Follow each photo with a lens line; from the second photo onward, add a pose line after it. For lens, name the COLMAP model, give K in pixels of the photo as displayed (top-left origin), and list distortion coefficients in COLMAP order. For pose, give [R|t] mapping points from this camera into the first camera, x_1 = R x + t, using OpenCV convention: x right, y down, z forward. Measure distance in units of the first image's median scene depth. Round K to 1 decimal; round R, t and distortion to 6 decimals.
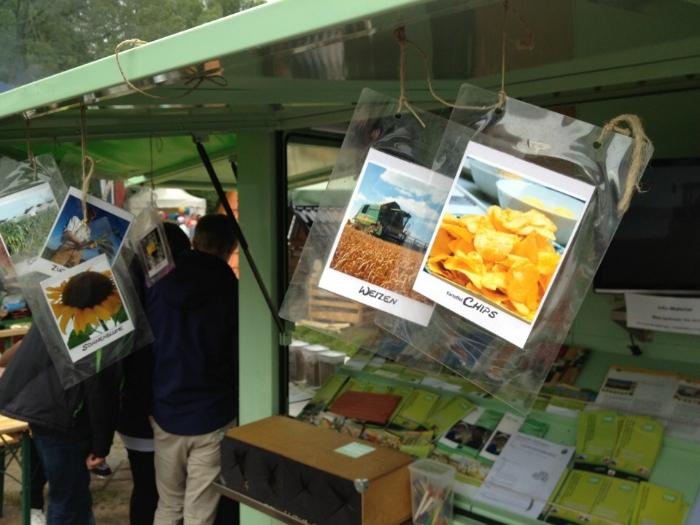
lens RADIAL K [[649.3, 0, 324.1], [0, 649.3, 263.1], [0, 0, 1]] dist [0.095787, -0.148952]
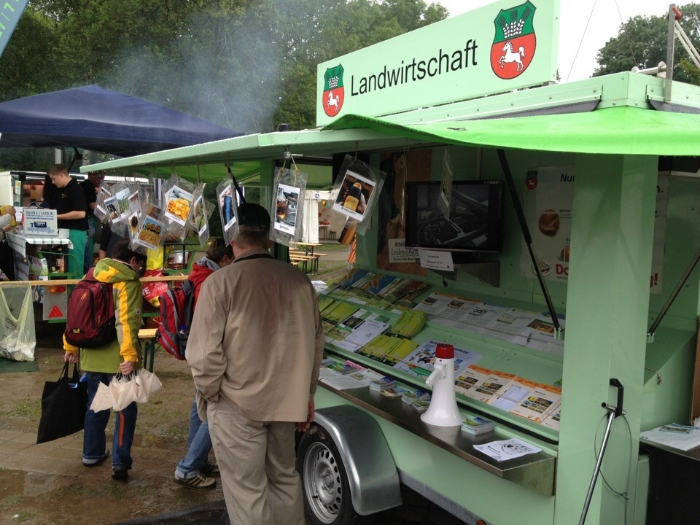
lens RADIAL K [[649.3, 0, 324.1], [0, 649.3, 263.1], [0, 0, 1]] dist [0.095787, -0.148952]
pose [[0.956643, 0.051935, -0.286595, 2.781241], [-0.050661, 0.998645, 0.011867, 0.293633], [0.286823, 0.003166, 0.957978, -3.478489]]
